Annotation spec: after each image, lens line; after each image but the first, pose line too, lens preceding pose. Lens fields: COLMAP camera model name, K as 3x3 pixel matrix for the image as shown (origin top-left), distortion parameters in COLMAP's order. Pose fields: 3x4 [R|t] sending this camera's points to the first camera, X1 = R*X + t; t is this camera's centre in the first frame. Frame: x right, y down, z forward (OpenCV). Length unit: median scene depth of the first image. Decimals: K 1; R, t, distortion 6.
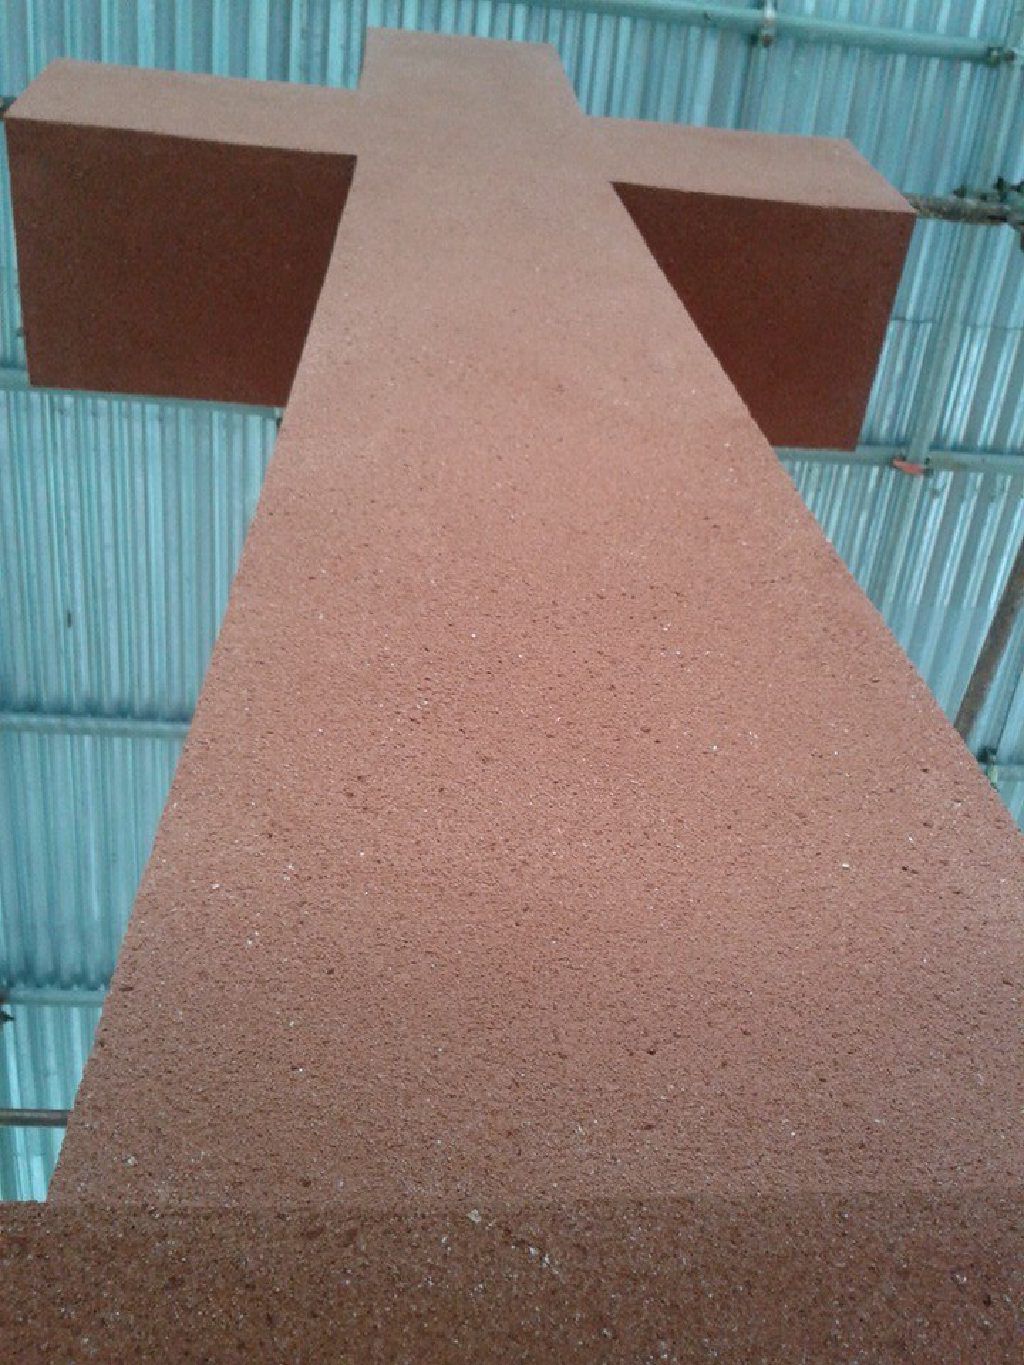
lens RADIAL K [[1342.2, 0, 512.0], [0, 1342.2, 682.5], [0, 0, 1]] dist [0.230916, -0.588624]
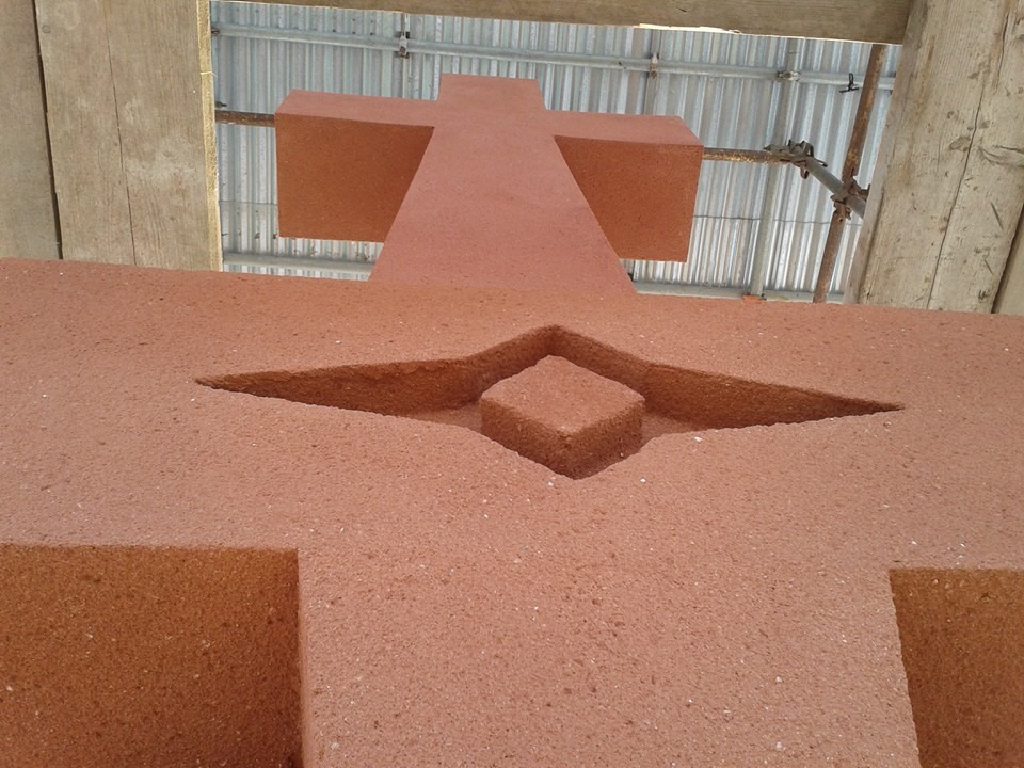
lens RADIAL K [[1006.9, 0, 513.1], [0, 1006.9, 350.0], [0, 0, 1]] dist [0.230916, -0.588624]
pose [[0.998631, -0.024092, -0.046427, 0.043568], [0.014811, 0.981527, -0.190749, 0.152230], [0.050165, 0.189800, 0.980540, -0.285309]]
